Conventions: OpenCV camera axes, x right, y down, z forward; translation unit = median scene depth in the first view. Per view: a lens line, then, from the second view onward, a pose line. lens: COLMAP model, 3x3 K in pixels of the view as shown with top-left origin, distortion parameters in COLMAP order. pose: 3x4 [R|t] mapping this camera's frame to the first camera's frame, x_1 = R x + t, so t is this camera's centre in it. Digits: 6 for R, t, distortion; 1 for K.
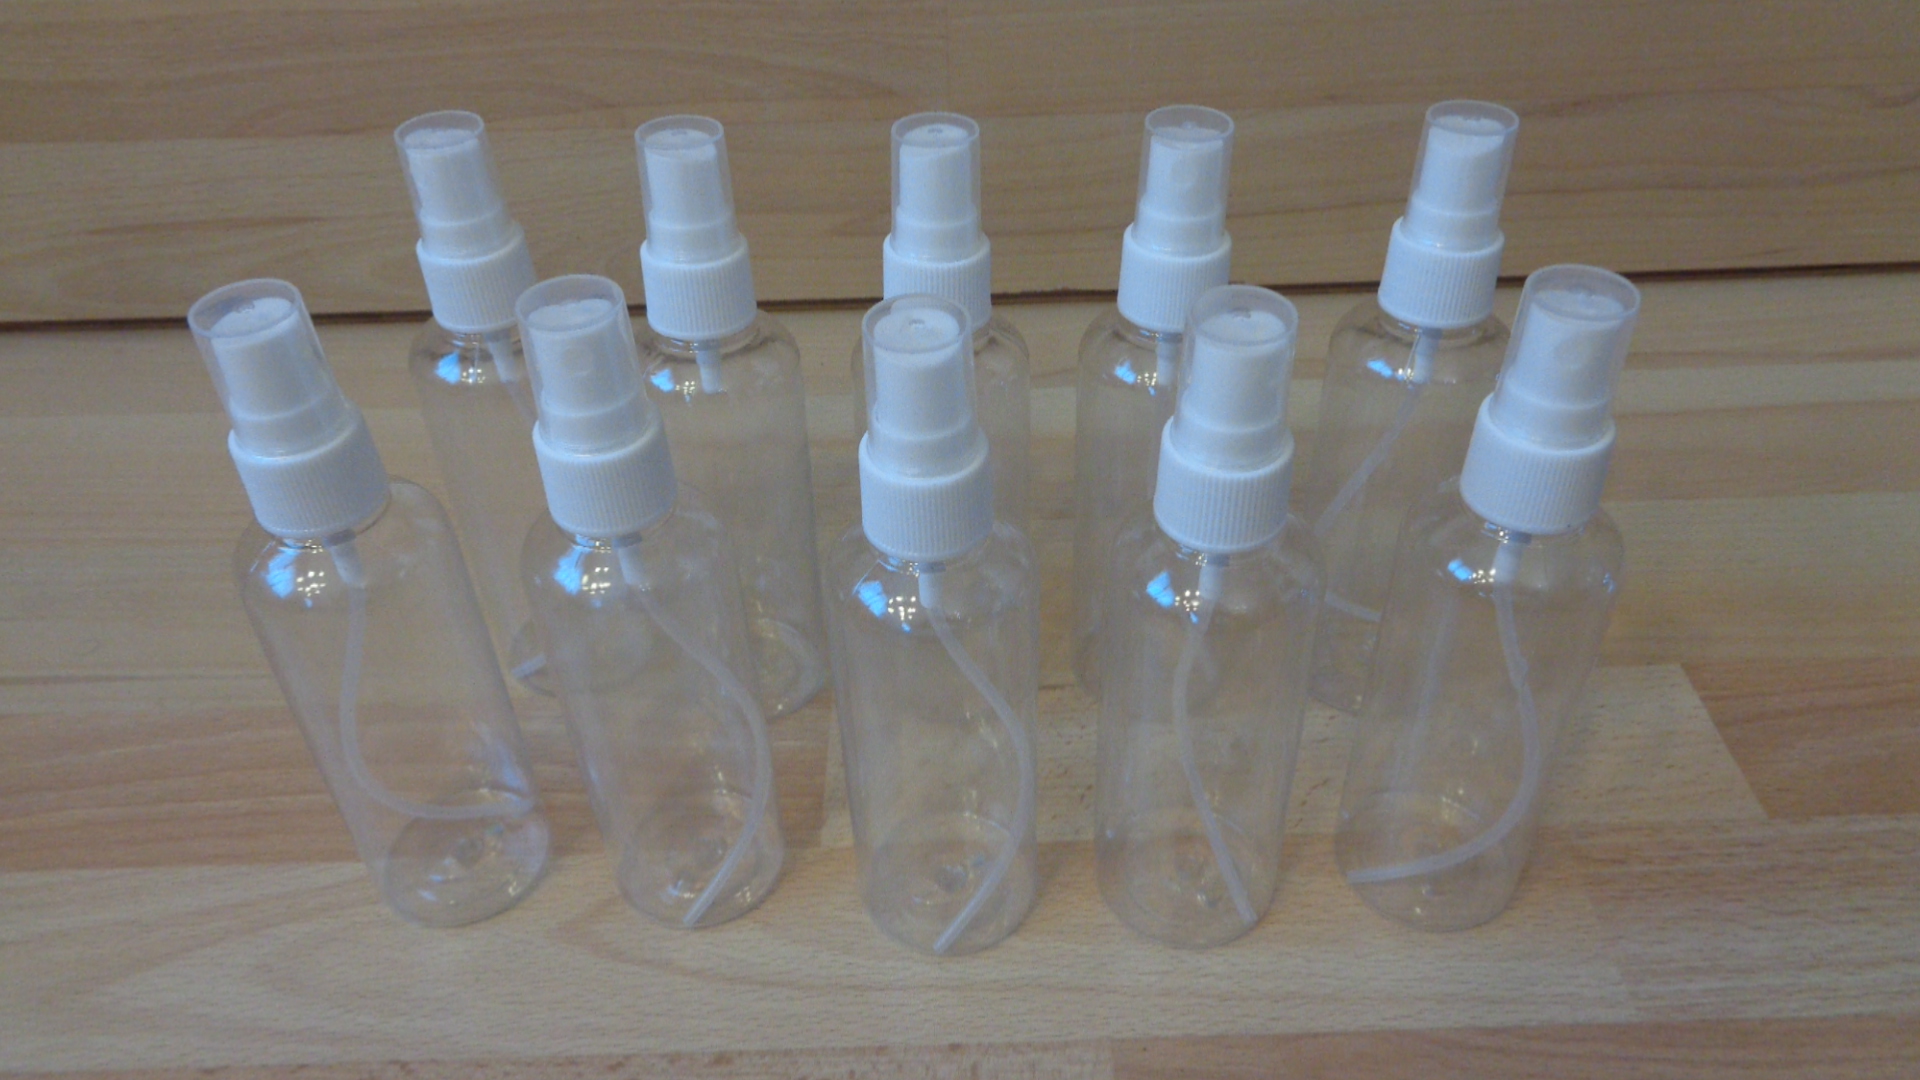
lens RADIAL K [[1459.6, 0, 961.6], [0, 1459.6, 536.6], [0, 0, 1]] dist [-0.001698, 0.011306]
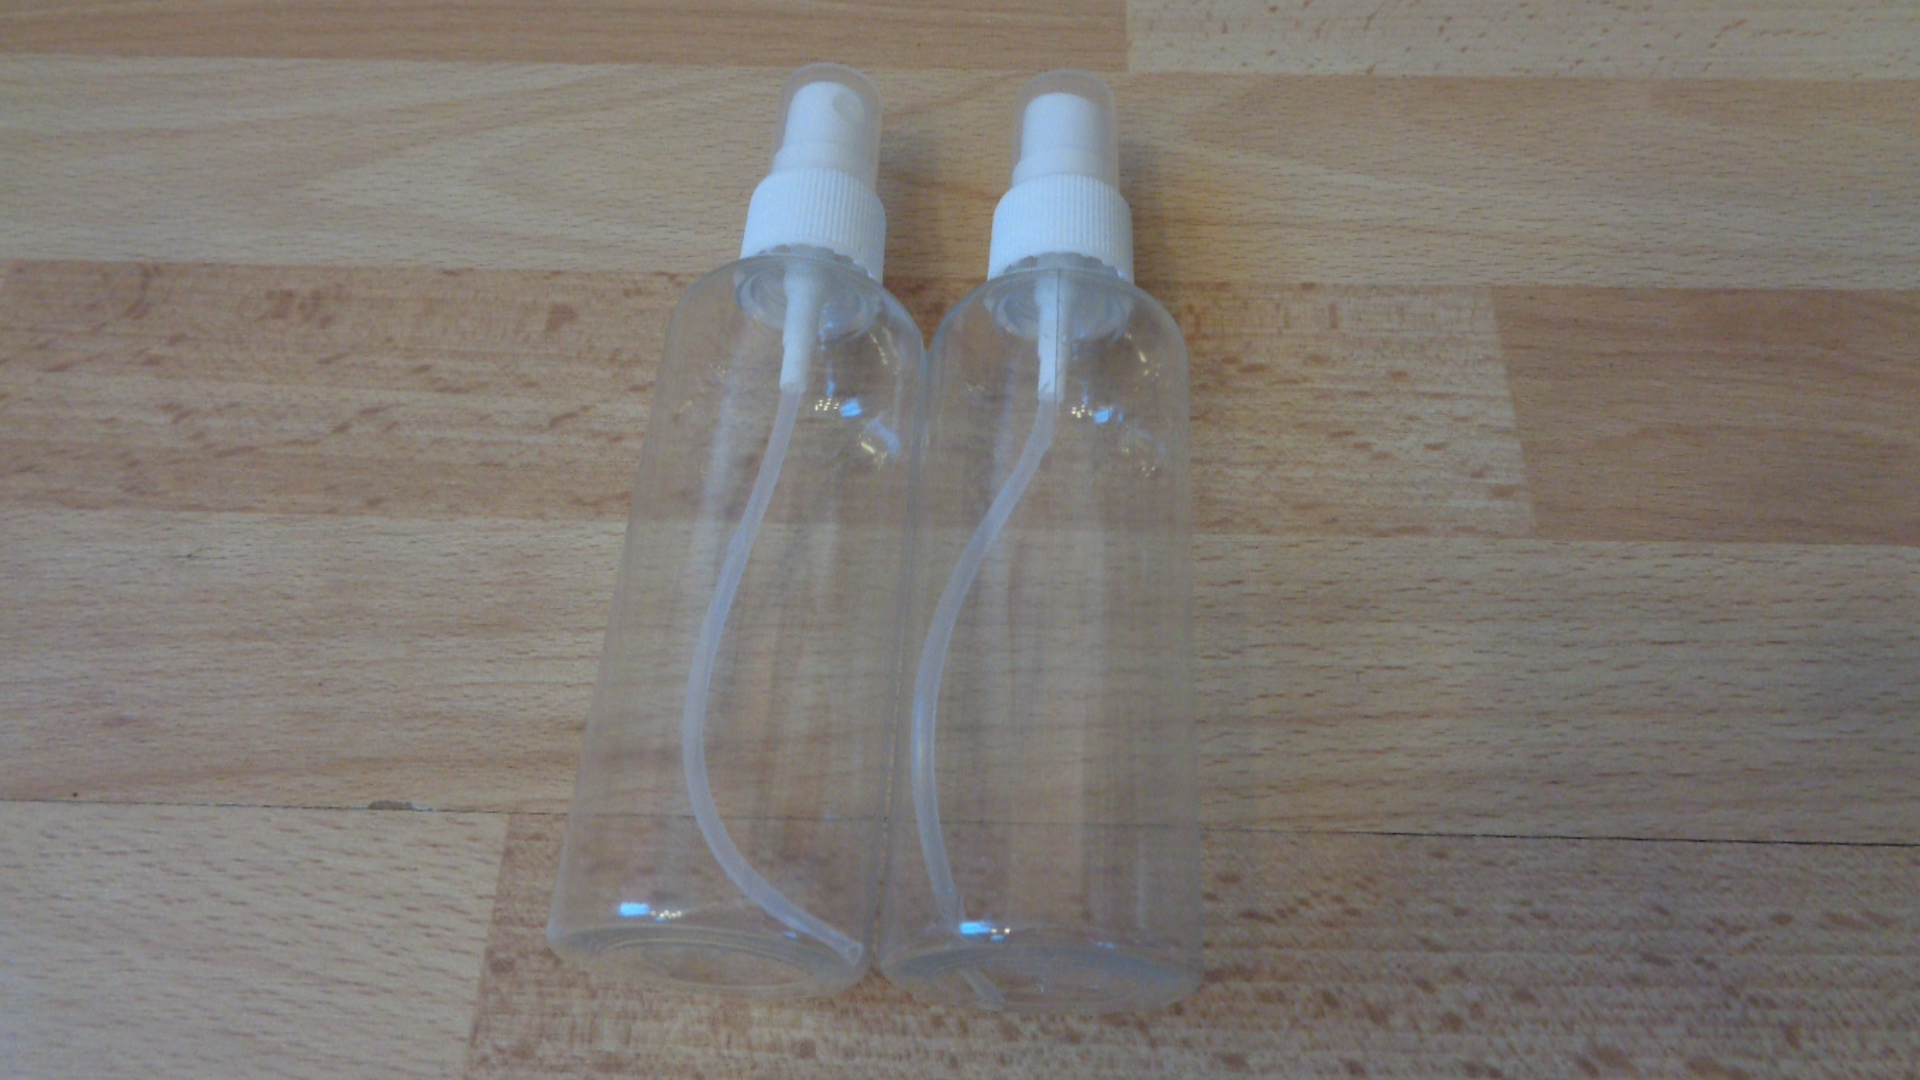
lens RADIAL K [[1459.6, 0, 959.5], [0, 1459.6, 539.7], [0, 0, 1]] dist [-0.001698, 0.011306]
pose [[0.998744, 0.048692, -0.011842, -0.191620], [-0.040991, 0.929769, 0.365854, 0.180843], [0.028824, -0.364909, 0.930597, 0.136417]]
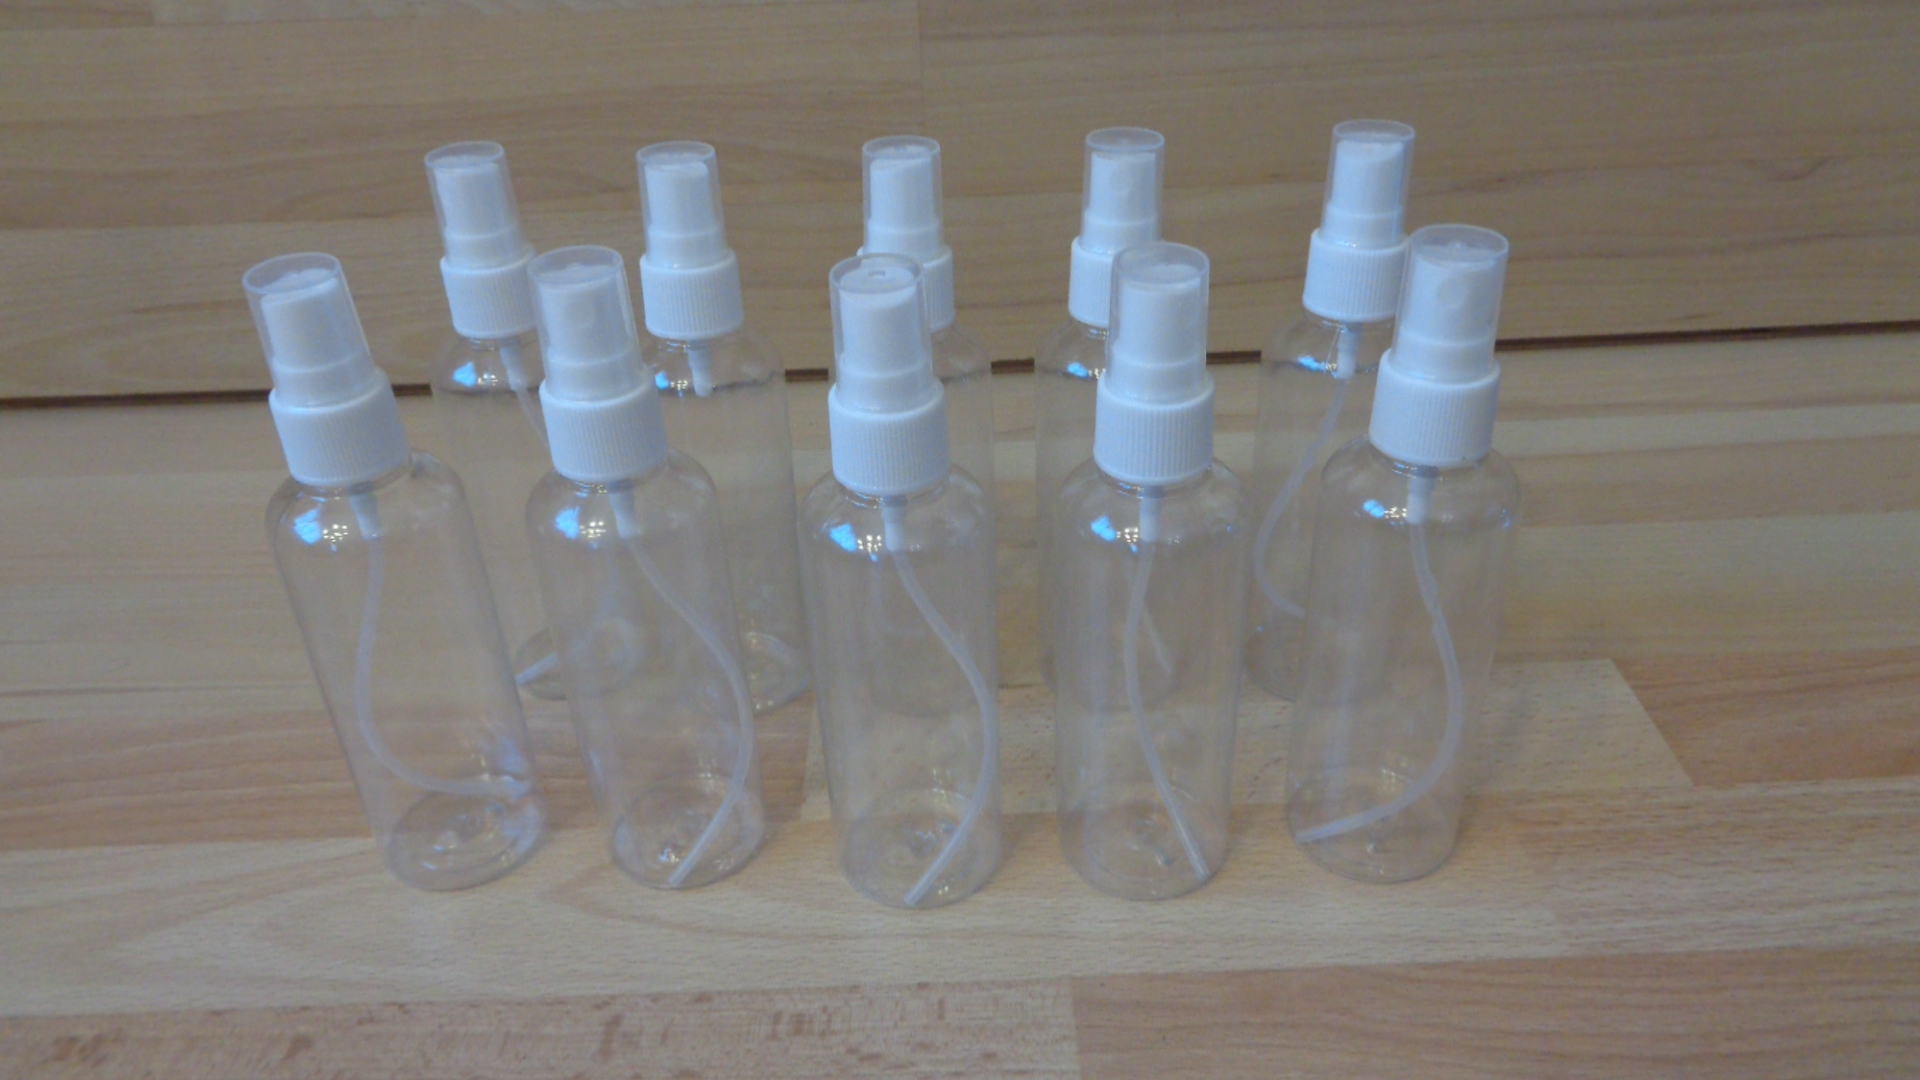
lens RADIAL K [[1459.6, 0, 958.7], [0, 1459.6, 537.2], [0, 0, 1]] dist [-0.001698, 0.011306]
pose [[0.999950, -0.008286, -0.005660, 0.029628], [0.007537, 0.992562, -0.121509, 0.155629], [0.006625, 0.121460, 0.992574, -0.085741]]
